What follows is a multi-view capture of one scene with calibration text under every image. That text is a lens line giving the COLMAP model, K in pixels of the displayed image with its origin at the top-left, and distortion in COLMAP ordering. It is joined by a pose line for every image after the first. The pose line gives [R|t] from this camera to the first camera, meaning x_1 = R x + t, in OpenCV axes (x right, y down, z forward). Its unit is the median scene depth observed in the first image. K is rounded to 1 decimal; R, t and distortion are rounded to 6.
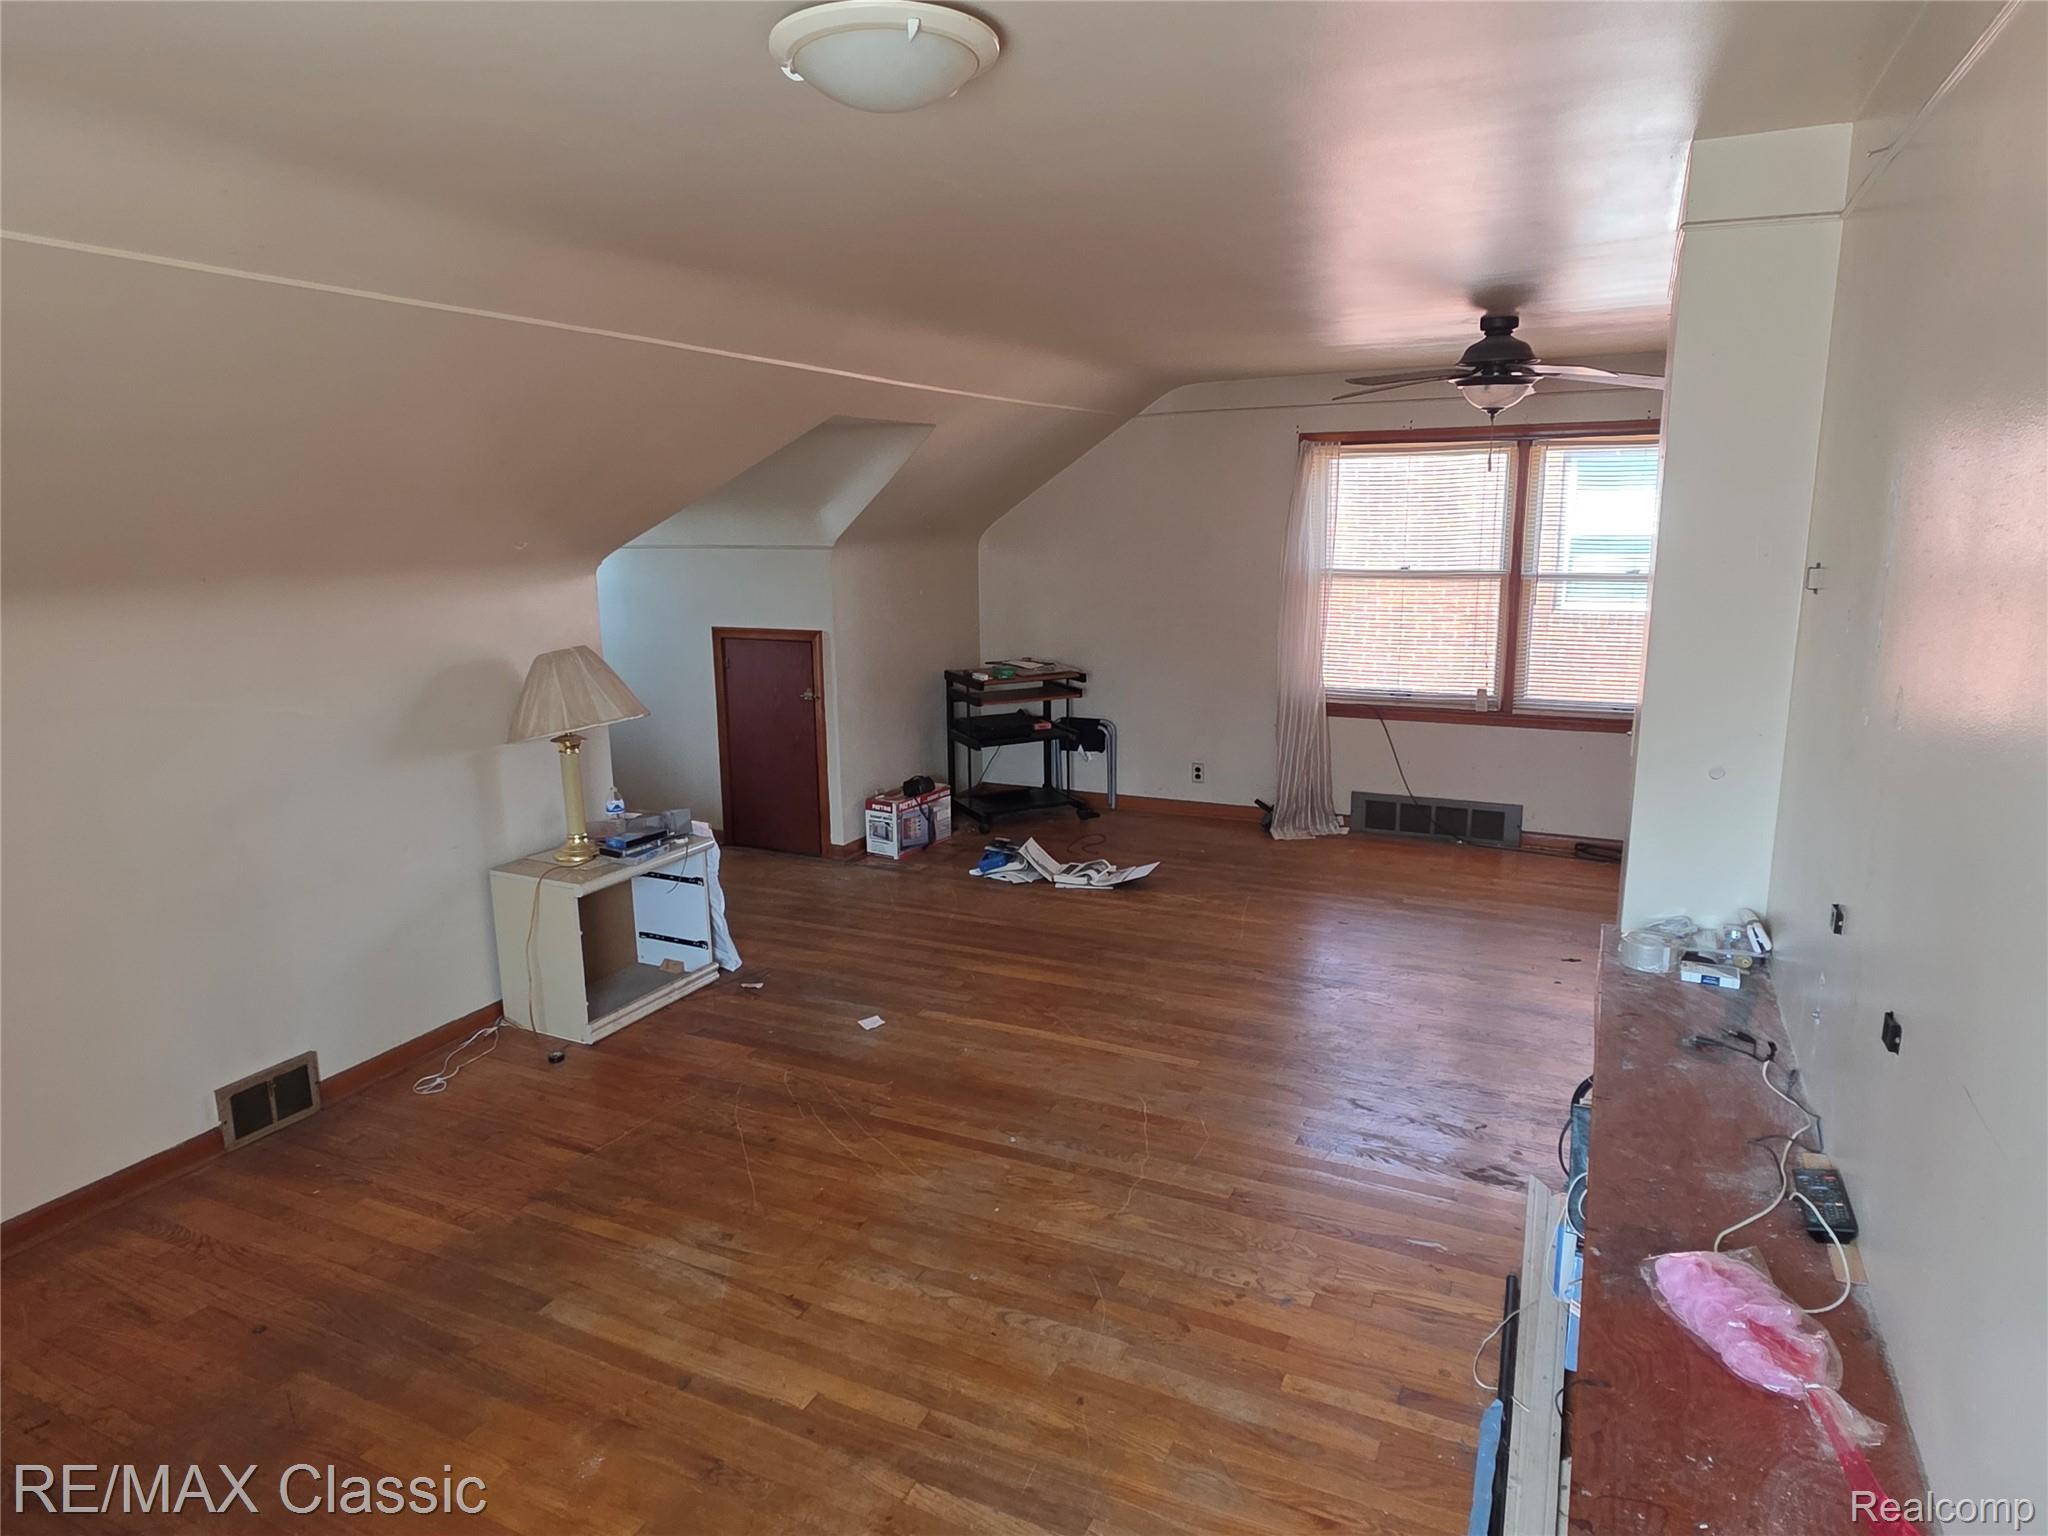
lens RADIAL K [[1227.6, 0, 1016.6], [0, 1227.6, 762.7], [0, 0, 1]] dist [0.013979, -0.010106]
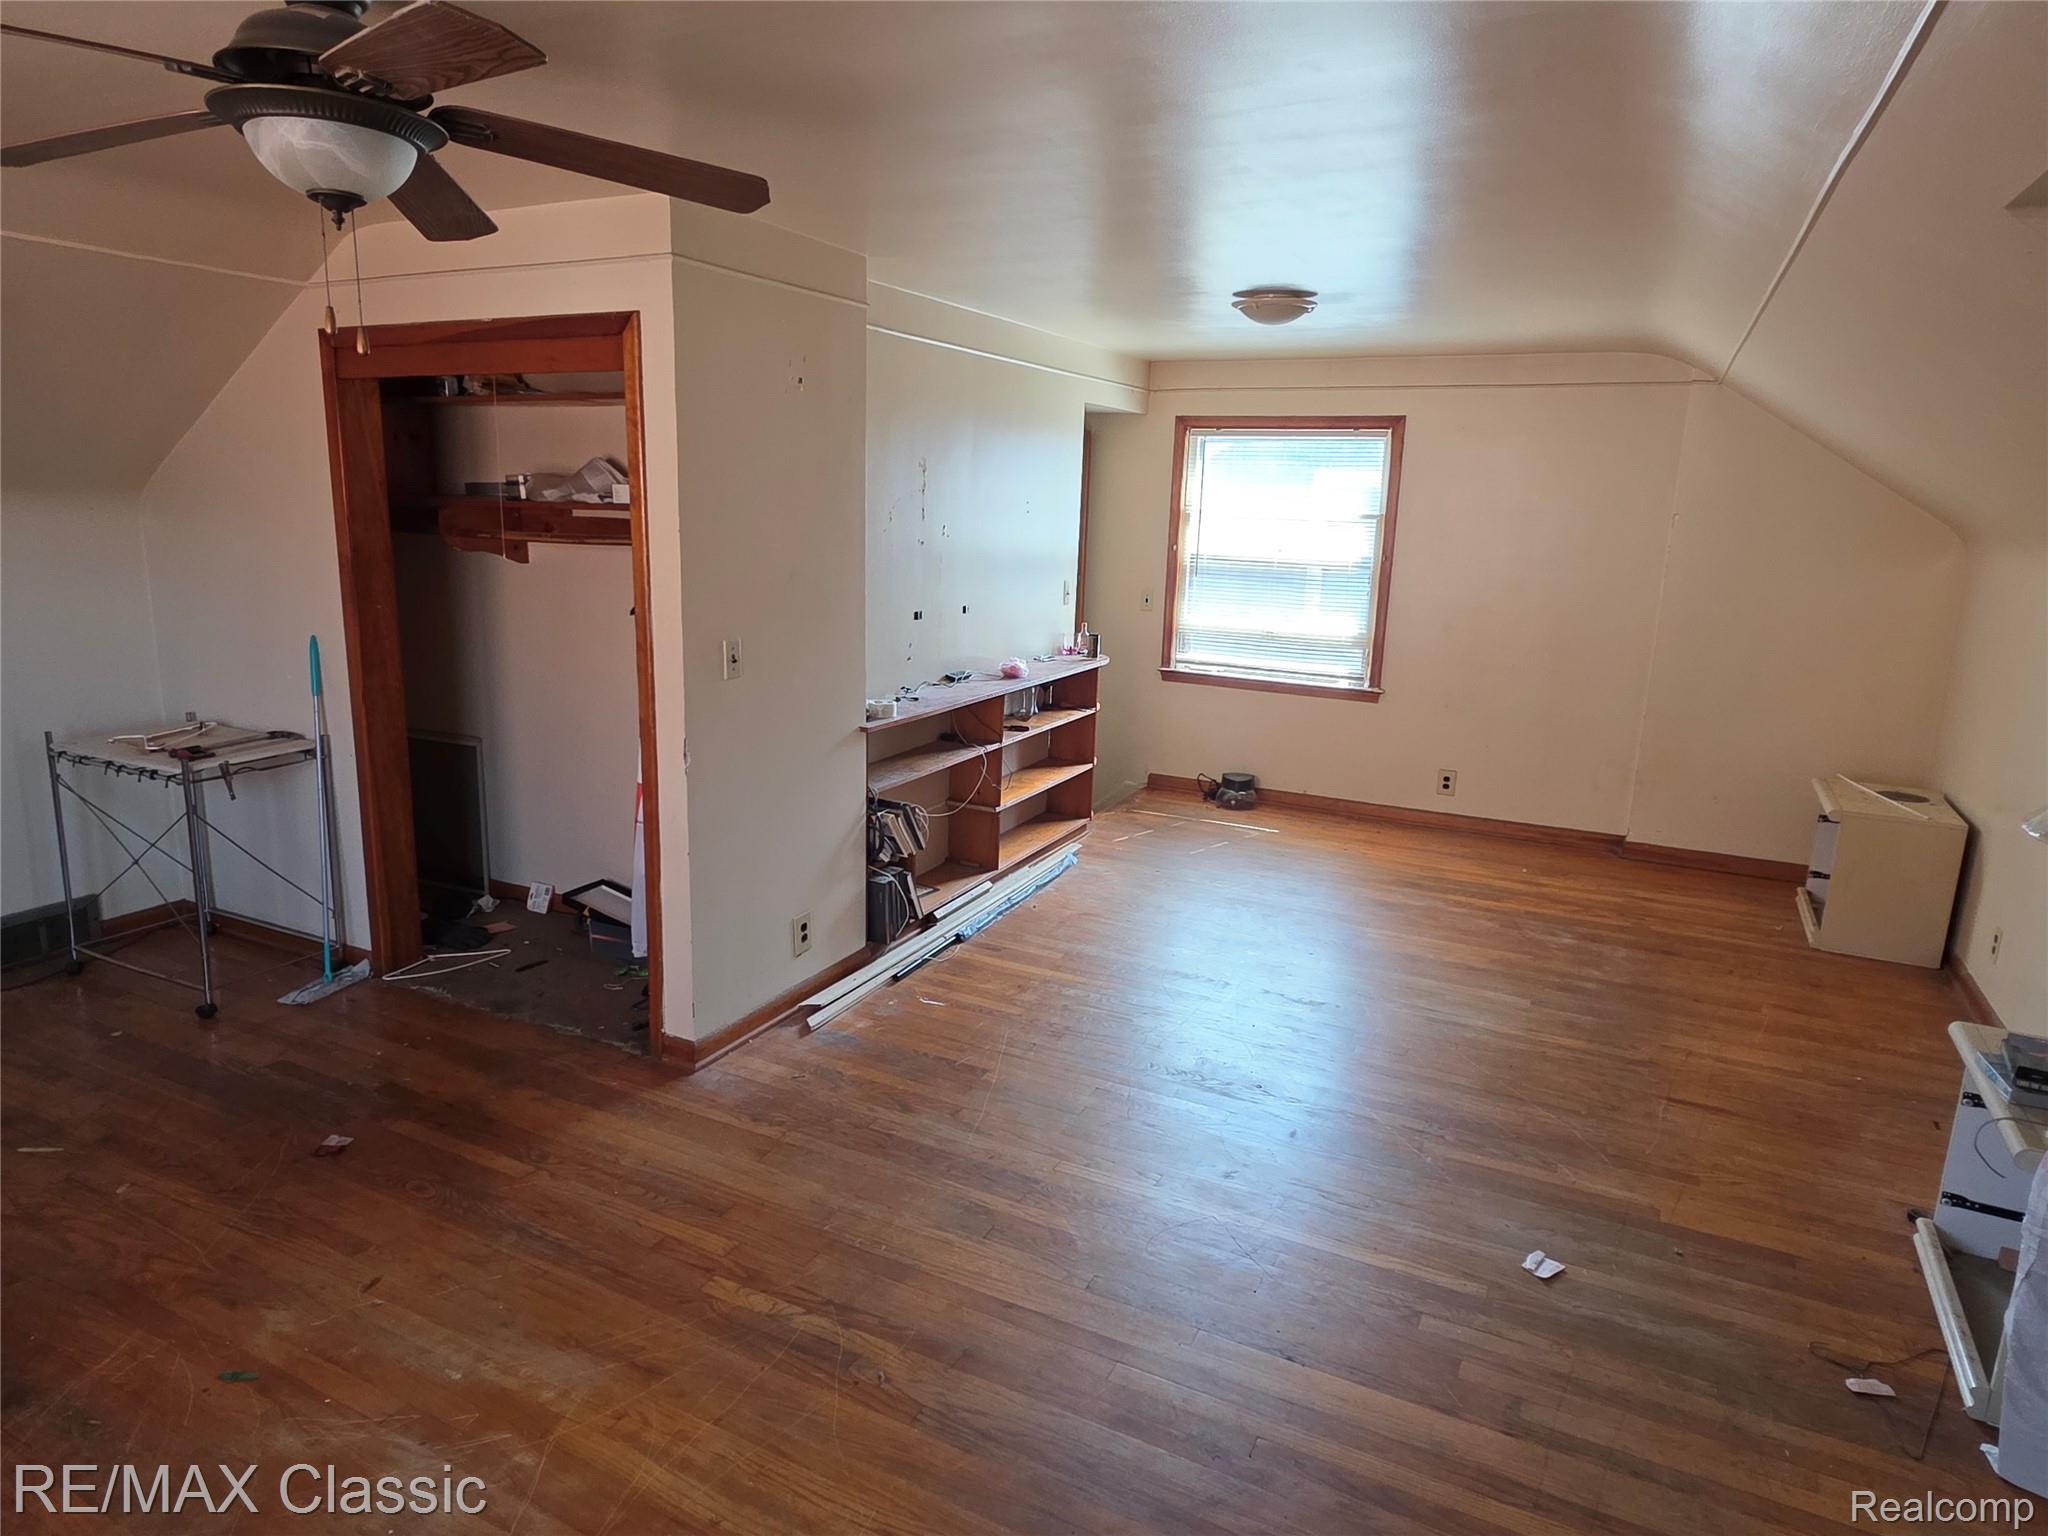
lens RADIAL K [[1234.2, 0, 1006.2], [0, 1234.2, 763.6], [0, 0, 1]] dist [0.009847, -0.007801]
pose [[-0.999659, -0.015383, 0.021084, 0.111892], [-0.005351, 0.911471, 0.411330, -0.212823], [-0.025545, 0.411077, -0.911243, 1.069431]]
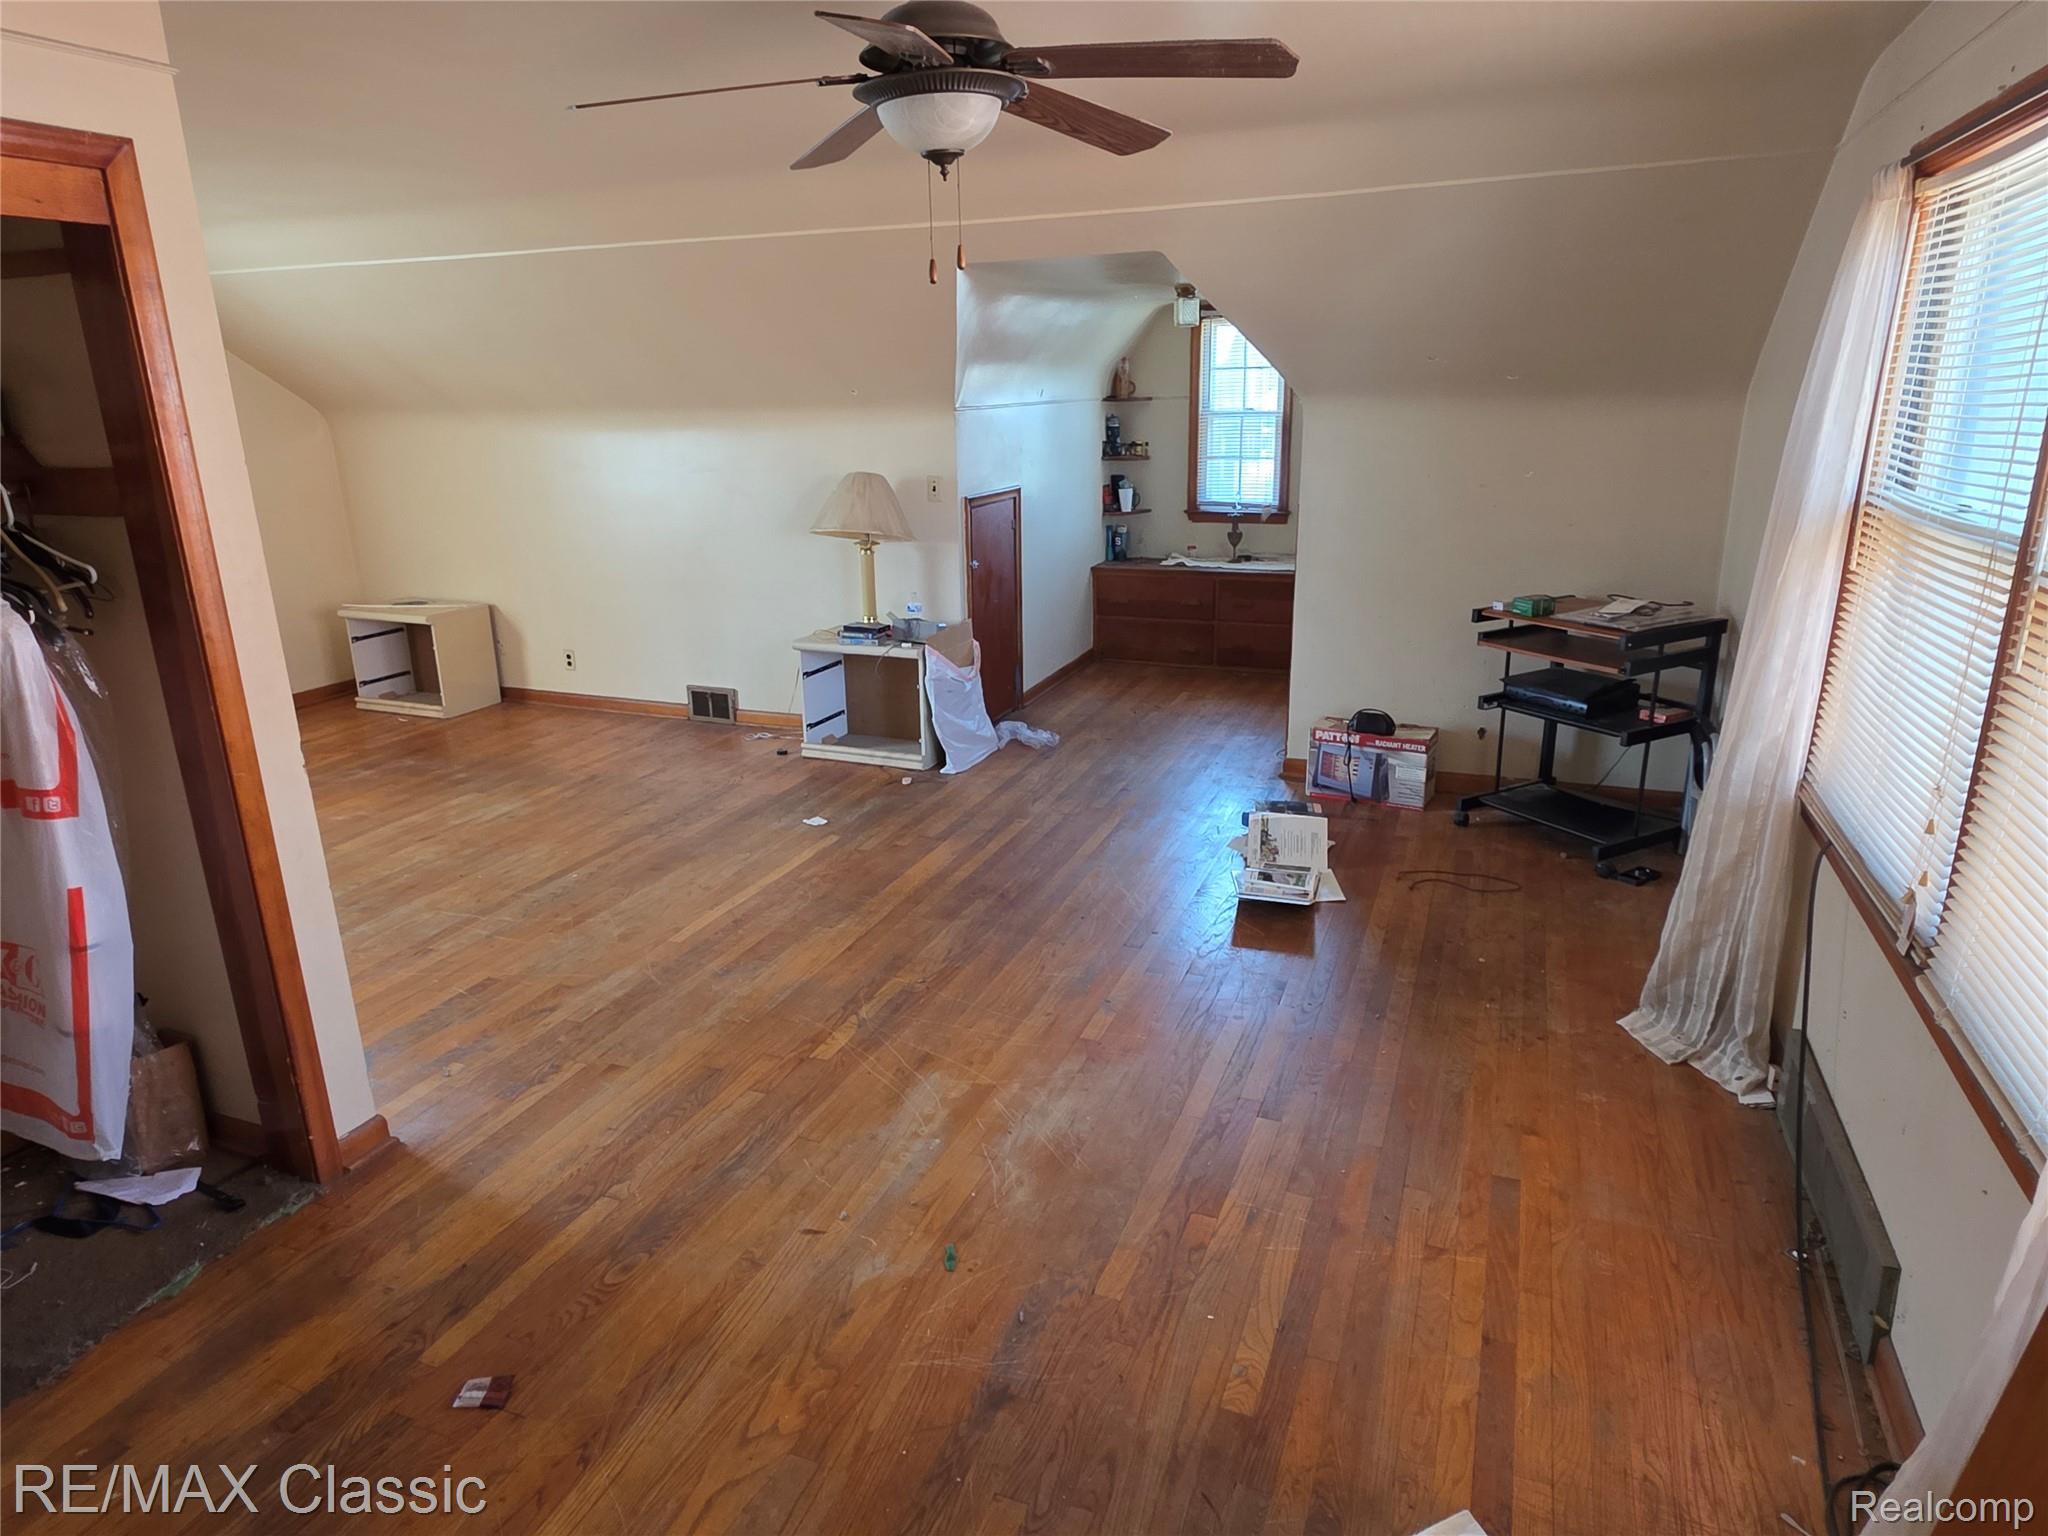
lens RADIAL K [[1227.6, 0, 1016.6], [0, 1227.6, 762.7], [0, 0, 1]] dist [0.013979, -0.010106]
pose [[0.066778, 0.306425, -0.949550, 0.702579], [-0.185703, 0.938862, 0.289916, -0.152124], [0.980334, 0.156975, 0.119599, 0.743850]]
